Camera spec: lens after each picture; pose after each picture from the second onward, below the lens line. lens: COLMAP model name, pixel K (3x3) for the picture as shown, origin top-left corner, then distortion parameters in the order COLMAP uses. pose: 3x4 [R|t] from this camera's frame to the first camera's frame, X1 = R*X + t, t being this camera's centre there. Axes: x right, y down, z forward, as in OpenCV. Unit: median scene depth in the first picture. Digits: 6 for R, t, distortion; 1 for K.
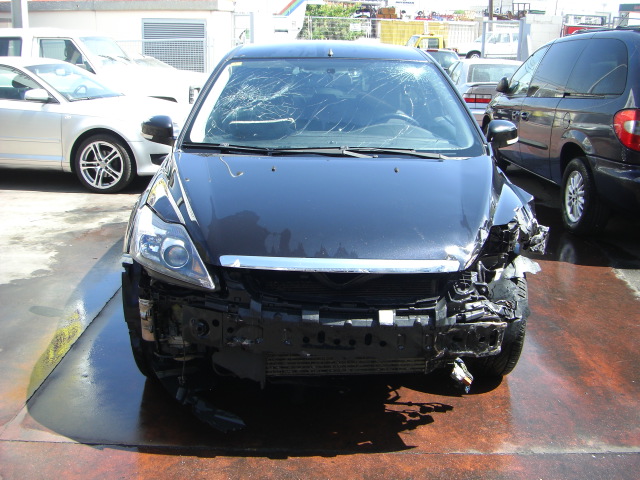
lens RADIAL K [[742.0, 0, 320.0], [0, 742.0, 240.0], [0, 0, 1]] dist [-0.200997, 0.146688]
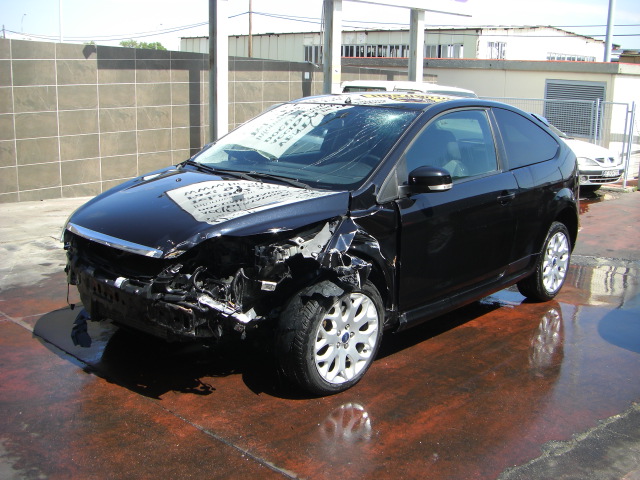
lens RADIAL K [[742.0, 0, 320.0], [0, 742.0, 240.0], [0, 0, 1]] dist [-0.200997, 0.146688]
pose [[0.722783, 0.147987, -0.675044, 0.979398], [-0.203962, 0.978972, -0.003770, -0.033494], [0.660291, 0.140408, 0.737768, 0.180125]]
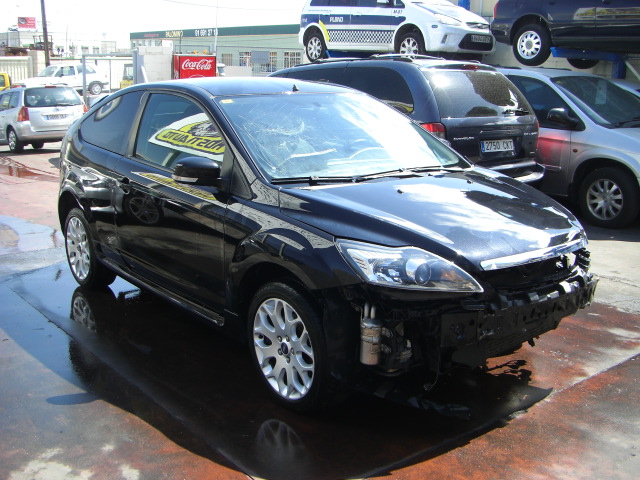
lens RADIAL K [[742.0, 0, 320.0], [0, 742.0, 240.0], [0, 0, 1]] dist [-0.200997, 0.146688]
pose [[0.775373, -0.150353, 0.613344, -0.797024], [0.174730, 0.984405, 0.020424, -0.062340], [-0.606850, 0.091333, 0.789551, 0.180767]]
